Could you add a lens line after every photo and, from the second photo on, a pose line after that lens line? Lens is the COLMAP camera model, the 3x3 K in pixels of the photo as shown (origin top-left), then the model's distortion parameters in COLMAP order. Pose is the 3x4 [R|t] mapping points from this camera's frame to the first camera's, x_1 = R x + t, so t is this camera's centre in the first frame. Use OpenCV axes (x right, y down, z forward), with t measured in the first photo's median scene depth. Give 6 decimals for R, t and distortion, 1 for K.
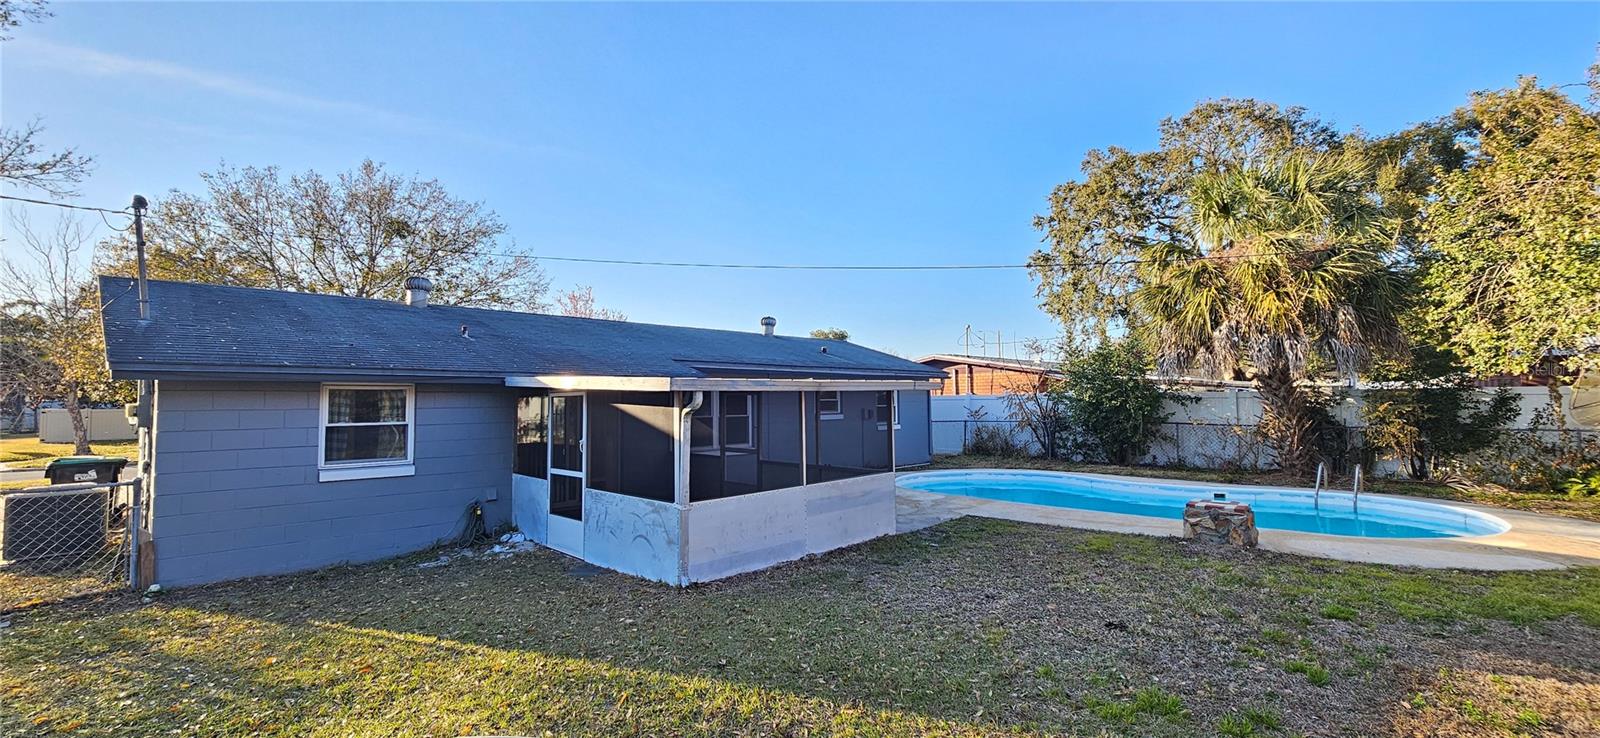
lens RADIAL K [[659.0, 0, 798.3], [0, 659.0, 368.3], [0, 0, 1]] dist [0.002831, -0.000025]
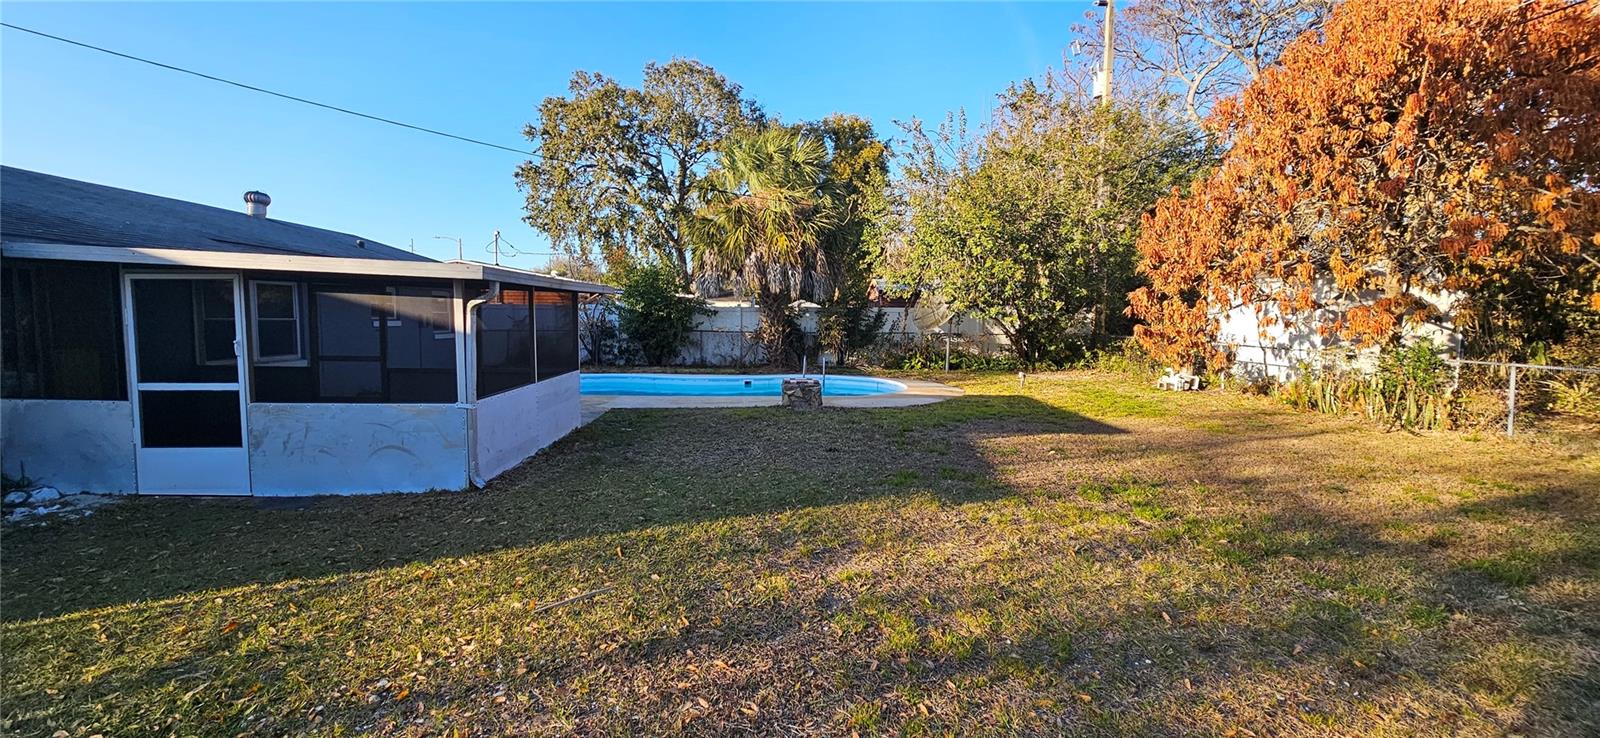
lens RADIAL K [[659.0, 0, 794.8], [0, 659.0, 367.8], [0, 0, 1]] dist [0.002831, -0.000025]
pose [[0.683320, -0.039818, 0.729032, -0.271613], [-0.051362, 0.993417, 0.102399, 0.019437], [-0.728310, -0.107416, 0.676777, 0.021561]]
